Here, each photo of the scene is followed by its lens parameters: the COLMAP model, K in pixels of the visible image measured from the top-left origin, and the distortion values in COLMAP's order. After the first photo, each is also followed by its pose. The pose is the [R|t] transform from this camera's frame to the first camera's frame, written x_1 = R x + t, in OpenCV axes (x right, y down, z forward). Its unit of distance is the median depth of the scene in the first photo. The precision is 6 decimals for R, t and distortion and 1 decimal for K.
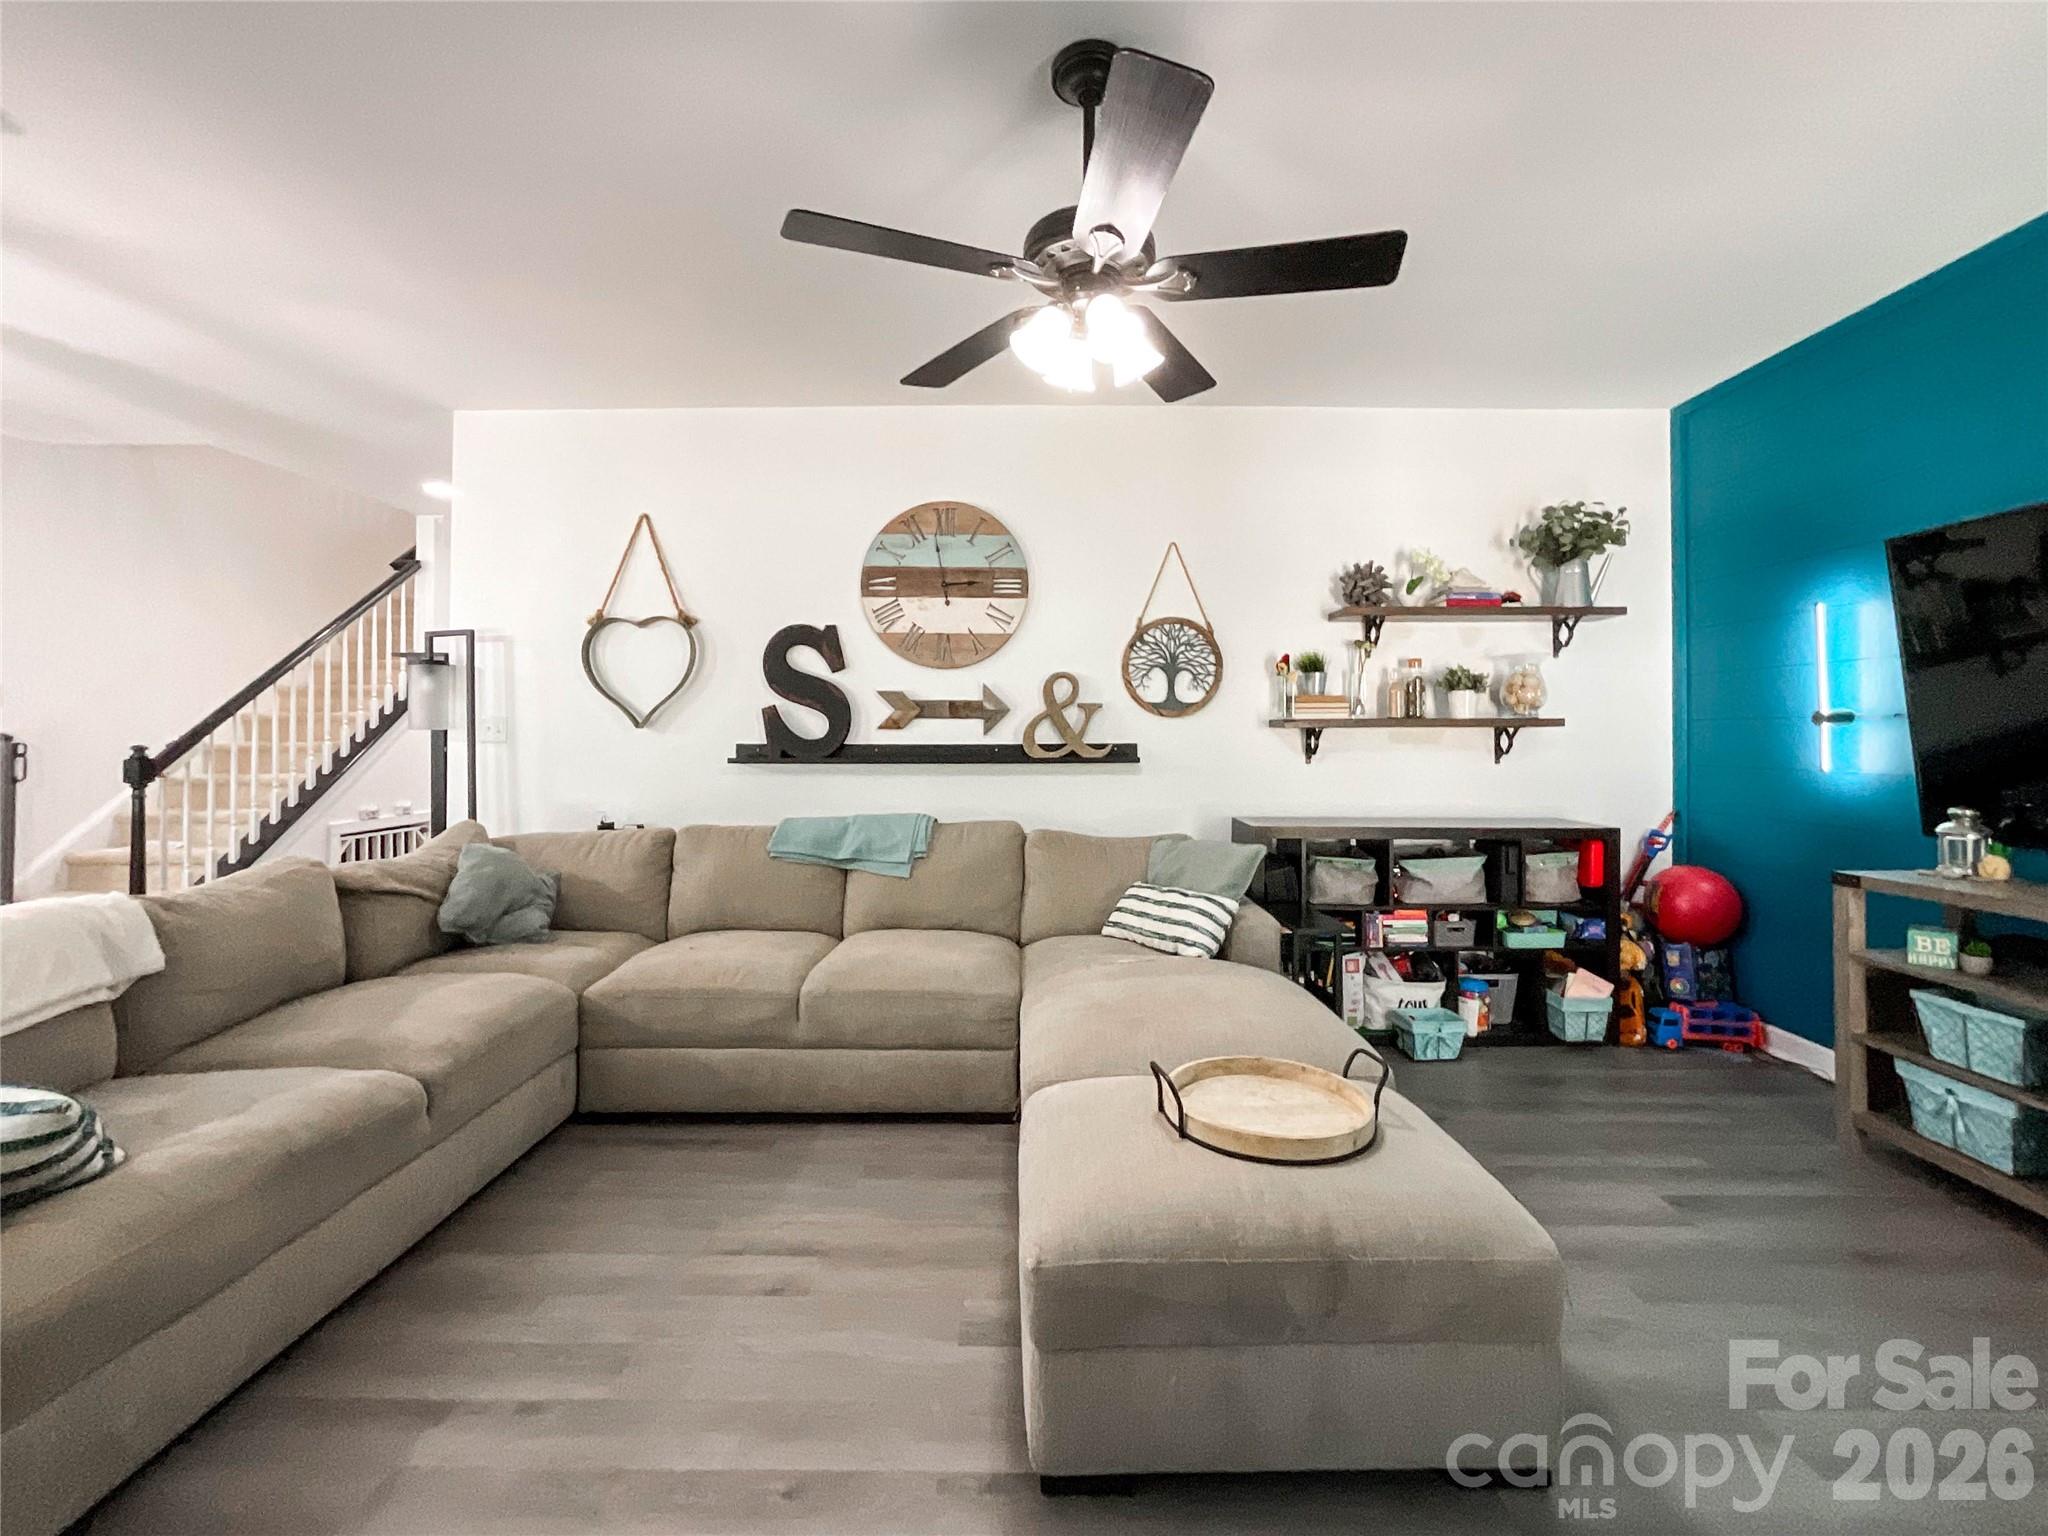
lens RADIAL K [[854.9, 0, 1030.4], [0, 854.9, 744.2], [0, 0, 1]] dist [-0.016379, 0.000641]
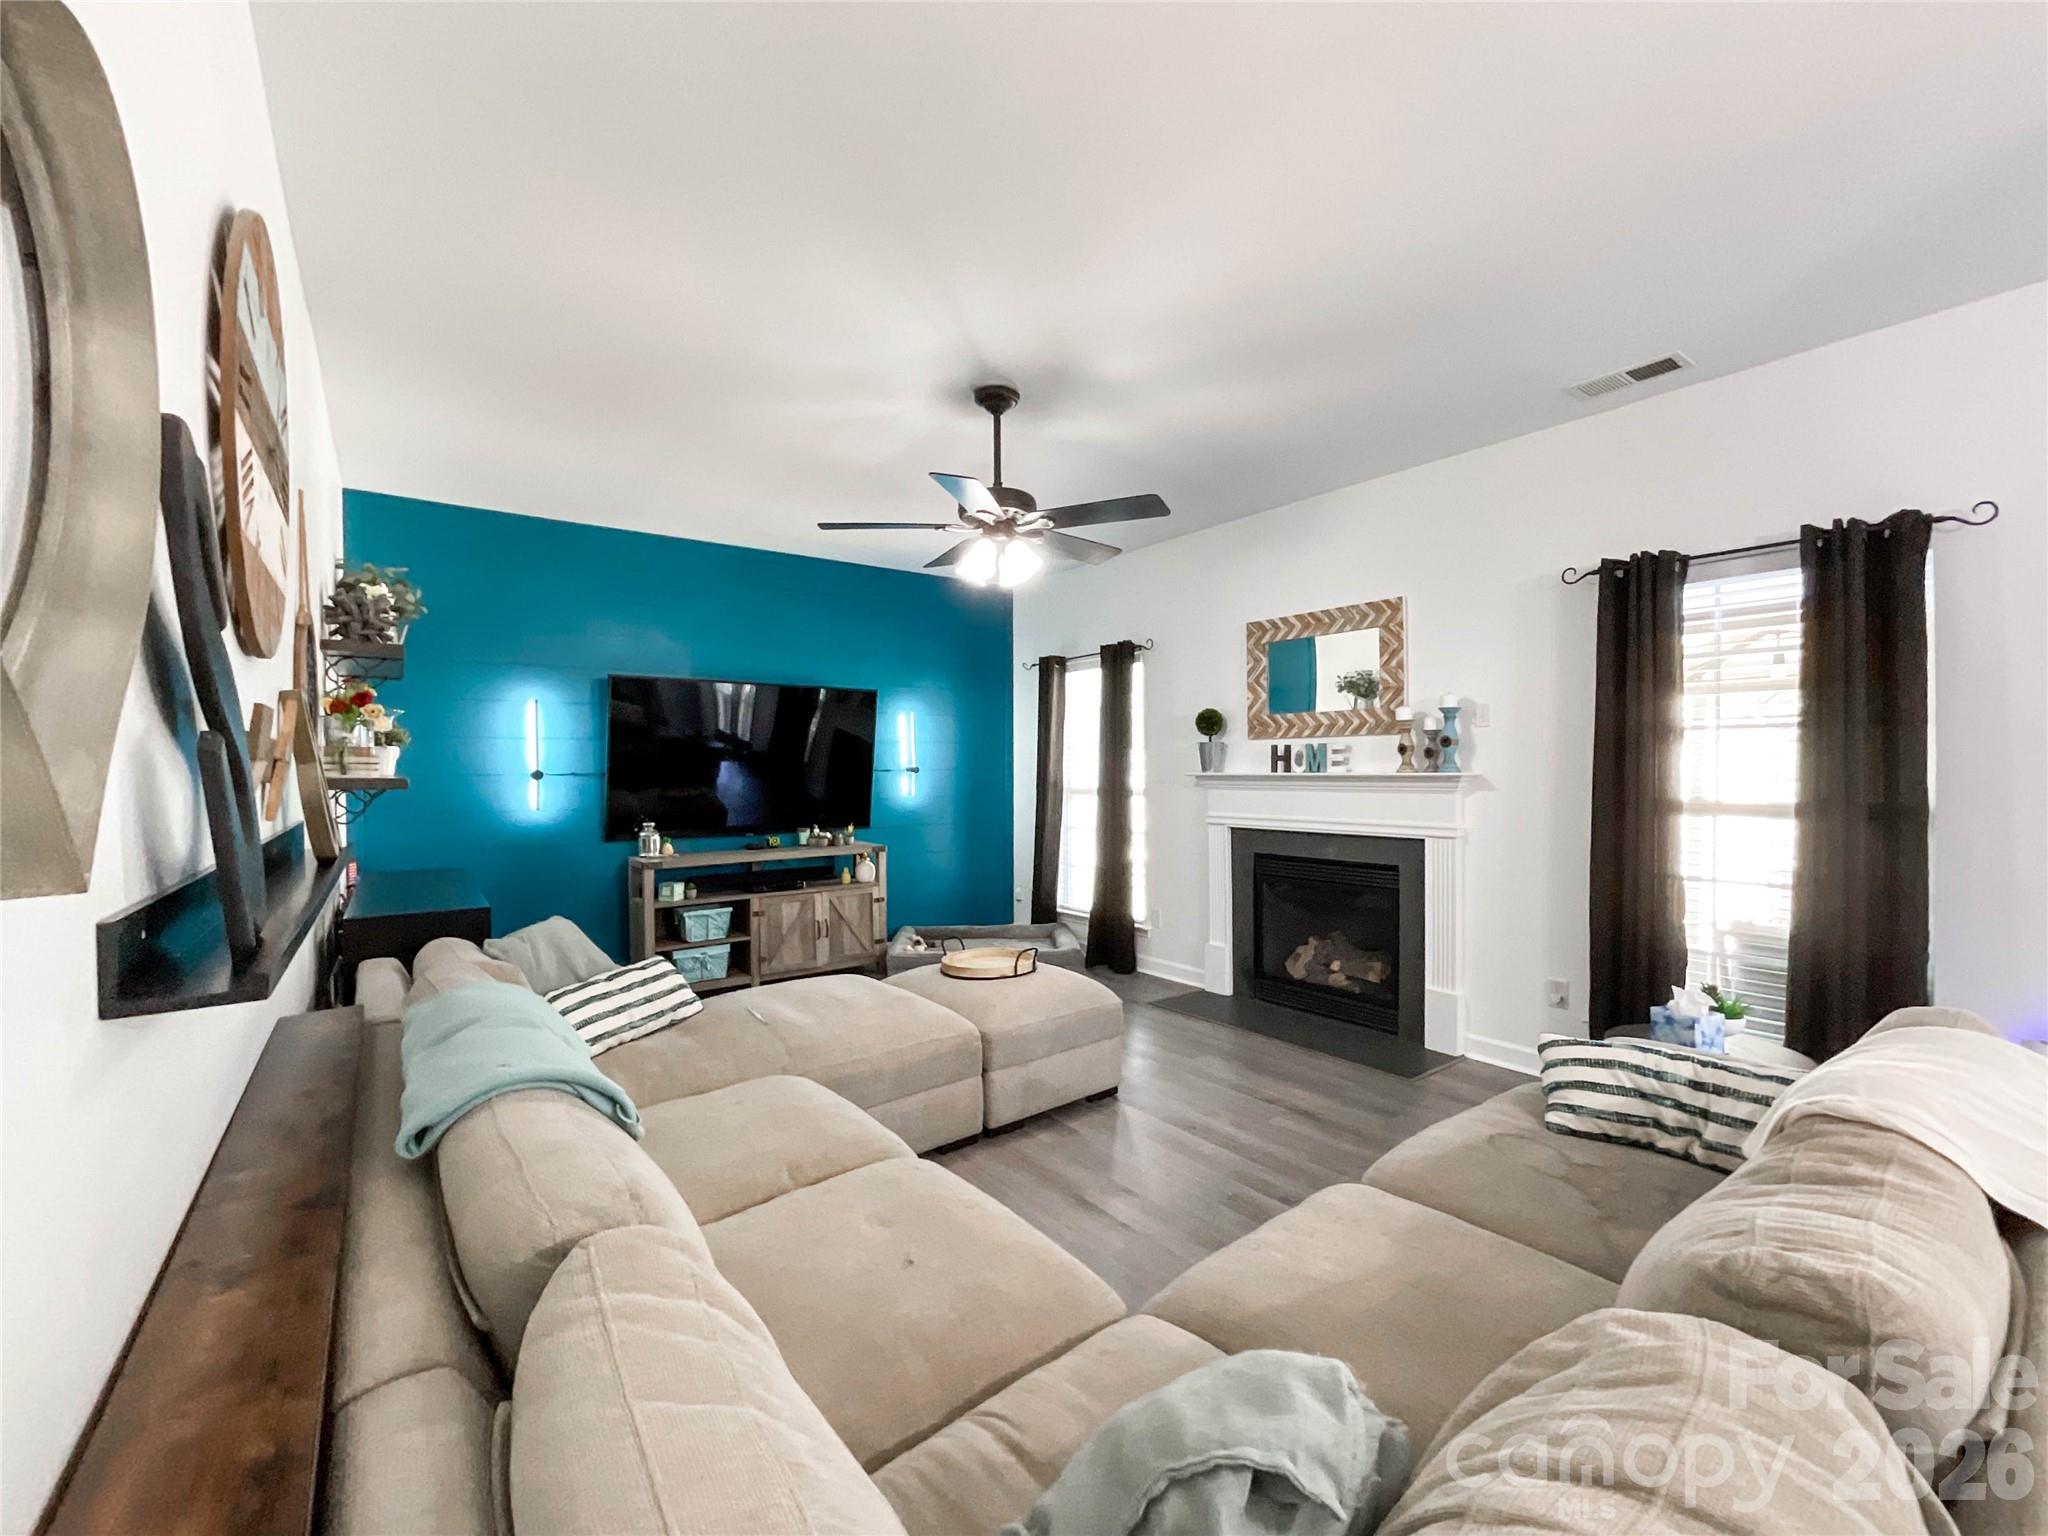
lens RADIAL K [[831.0, 0, 1024.0], [0, 831.0, 768.0], [0, 0, 1]] dist [-0.001143, -0.000080]
pose [[-0.613645, 0.002849, 0.789577, -0.611048], [0.008732, 0.999957, 0.003178, -0.030441], [-0.789534, 0.008845, -0.613643, 0.952026]]
